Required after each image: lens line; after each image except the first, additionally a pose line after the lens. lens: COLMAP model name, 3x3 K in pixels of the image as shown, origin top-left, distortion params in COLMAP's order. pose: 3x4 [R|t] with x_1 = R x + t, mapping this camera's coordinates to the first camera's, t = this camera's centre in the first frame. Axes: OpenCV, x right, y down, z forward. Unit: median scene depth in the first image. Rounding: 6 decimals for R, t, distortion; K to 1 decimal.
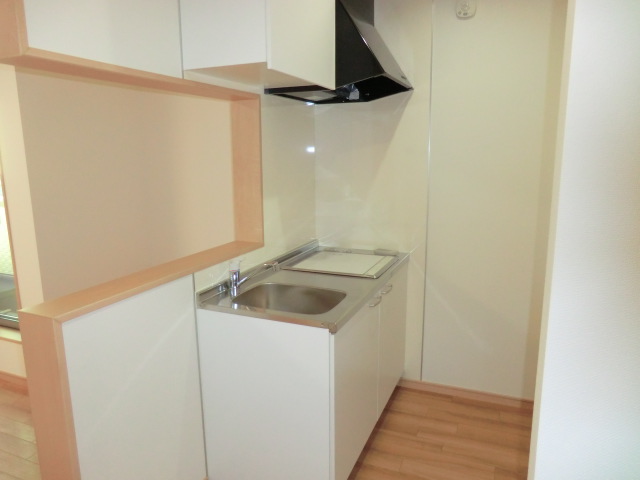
lens RADIAL K [[465.2, 0, 320.0], [0, 465.2, 240.0], [0, 0, 1]] dist [-0.075428, 0.063080]
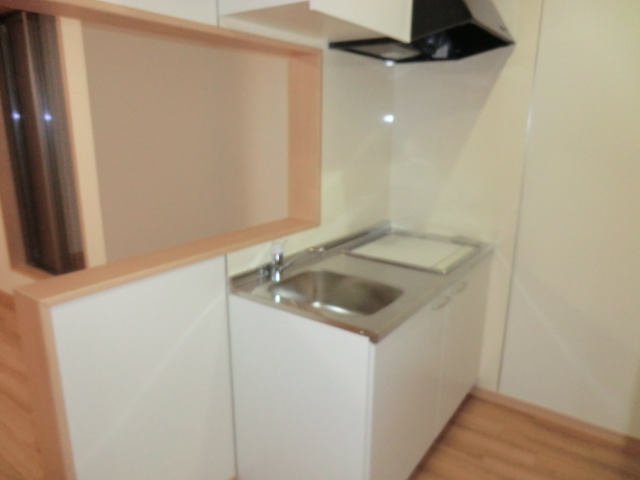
lens RADIAL K [[462.9, 0, 328.2], [0, 462.9, 237.8], [0, 0, 1]] dist [-0.011033, -0.002346]
pose [[0.978692, 0.073217, -0.191838, 0.066954], [-0.061443, 0.995884, 0.066628, -0.024504], [0.195926, -0.053421, 0.979162, 0.139871]]
